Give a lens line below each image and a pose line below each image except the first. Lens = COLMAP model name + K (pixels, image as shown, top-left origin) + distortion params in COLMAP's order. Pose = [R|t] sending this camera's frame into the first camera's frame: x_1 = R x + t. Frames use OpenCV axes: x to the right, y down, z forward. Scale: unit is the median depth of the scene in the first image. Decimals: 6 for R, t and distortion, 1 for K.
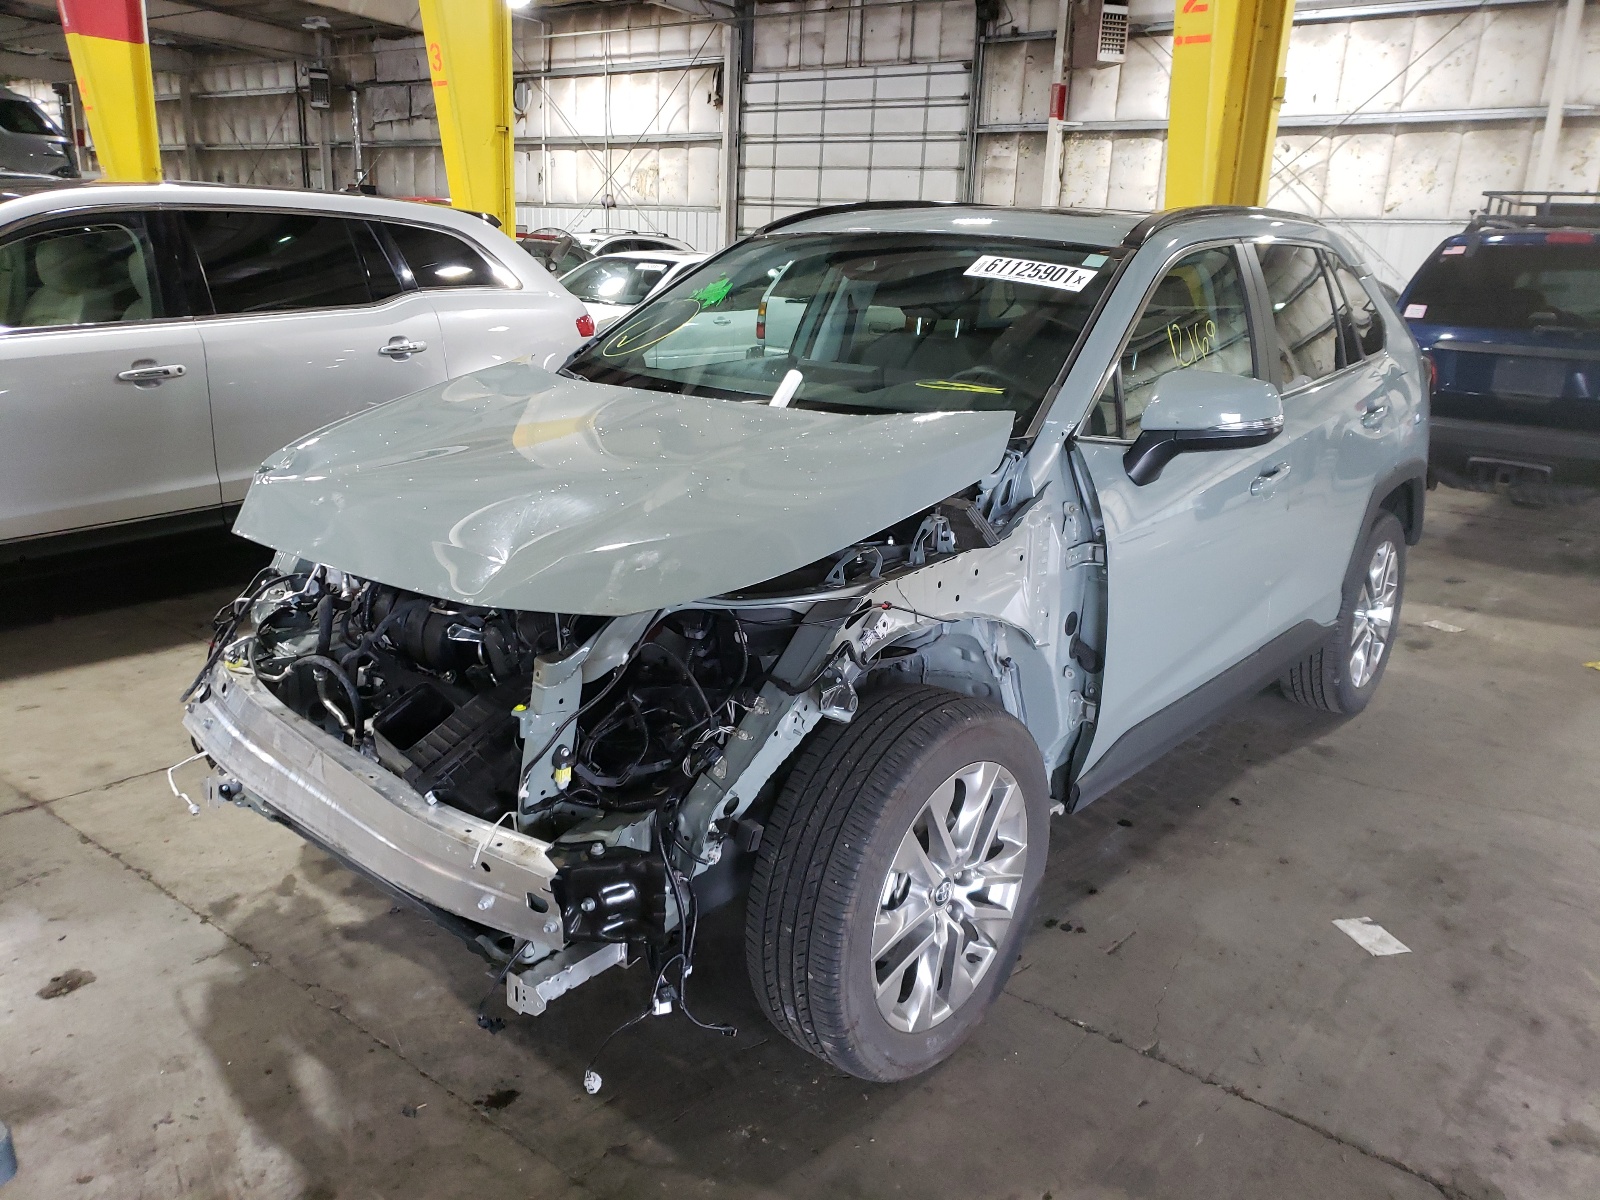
lens RADIAL K [[1256.7, 0, 800.0], [0, 1256.7, 600.0], [0, 0, 1]] dist [0.000281, 0.001918]
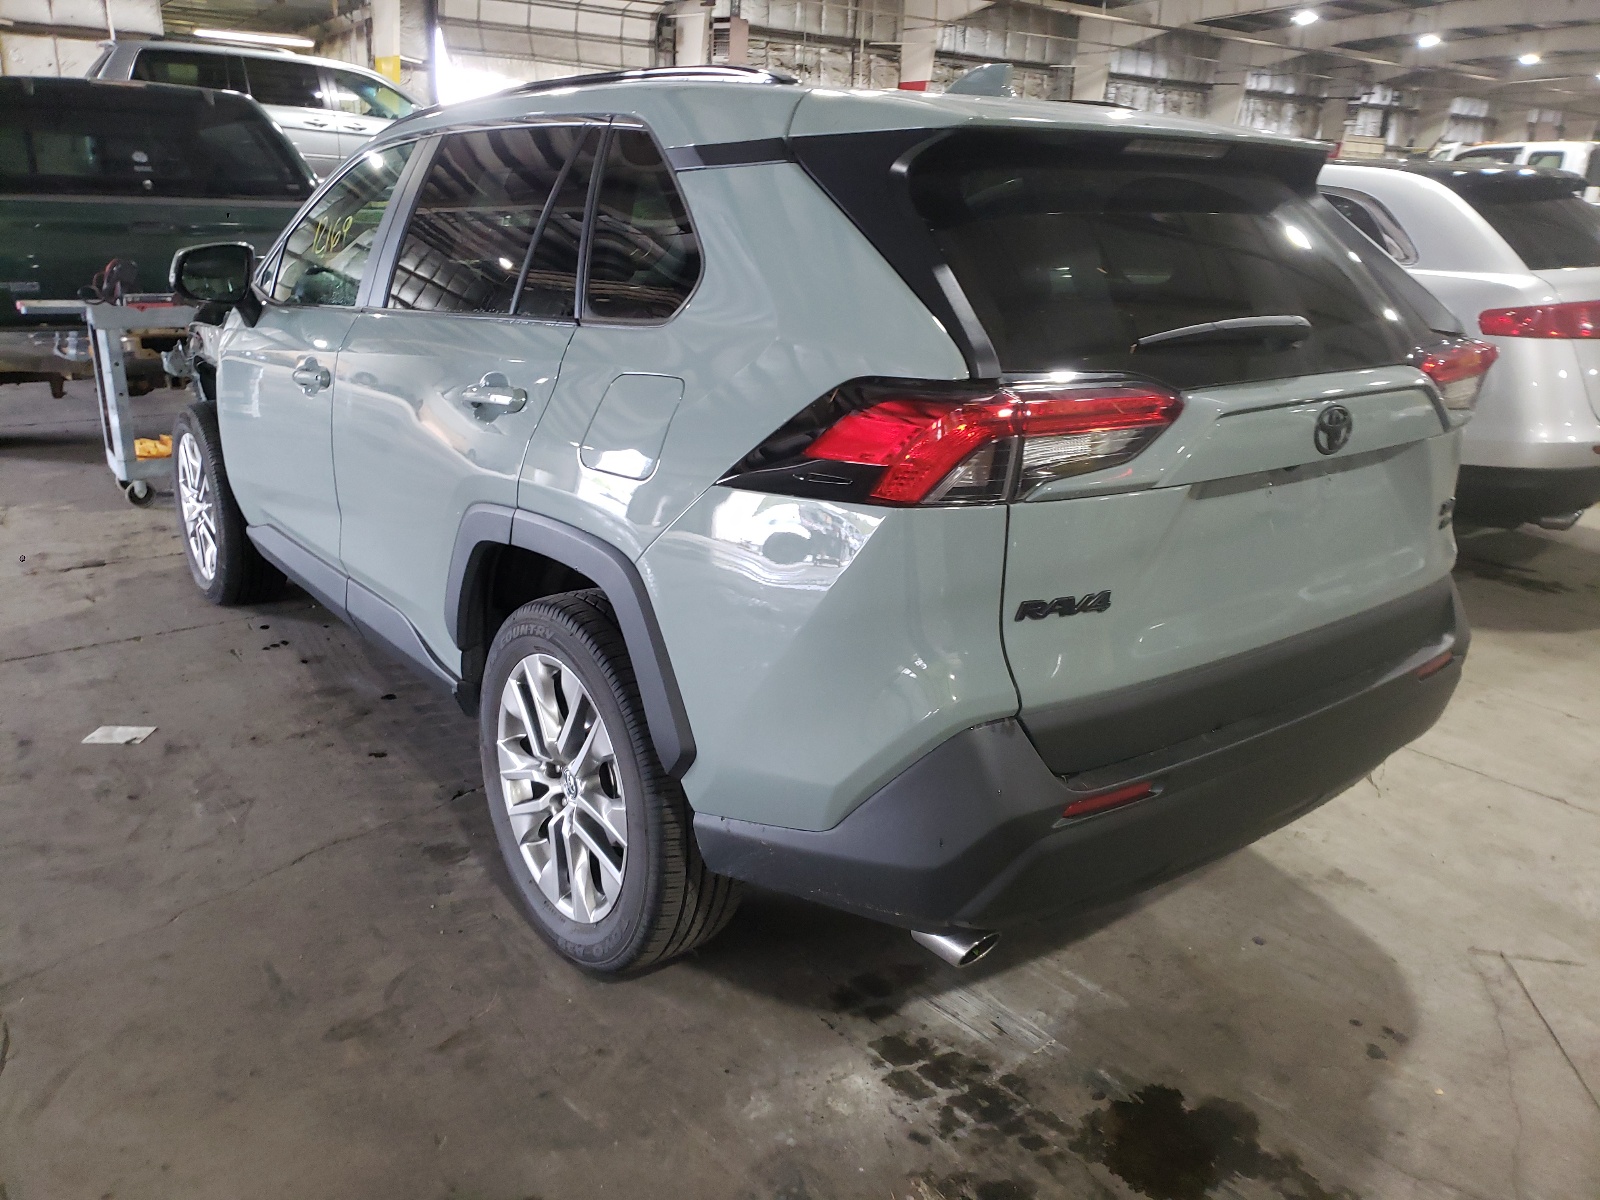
lens RADIAL K [[1256.7, 0, 800.0], [0, 1256.7, 600.0], [0, 0, 1]] dist [0.000281, 0.001918]
pose [[-0.220052, 0.259999, -0.940201, 1.243355], [-0.295161, 0.900900, 0.318213, -0.362262], [0.929762, 0.347534, -0.121504, 1.520138]]
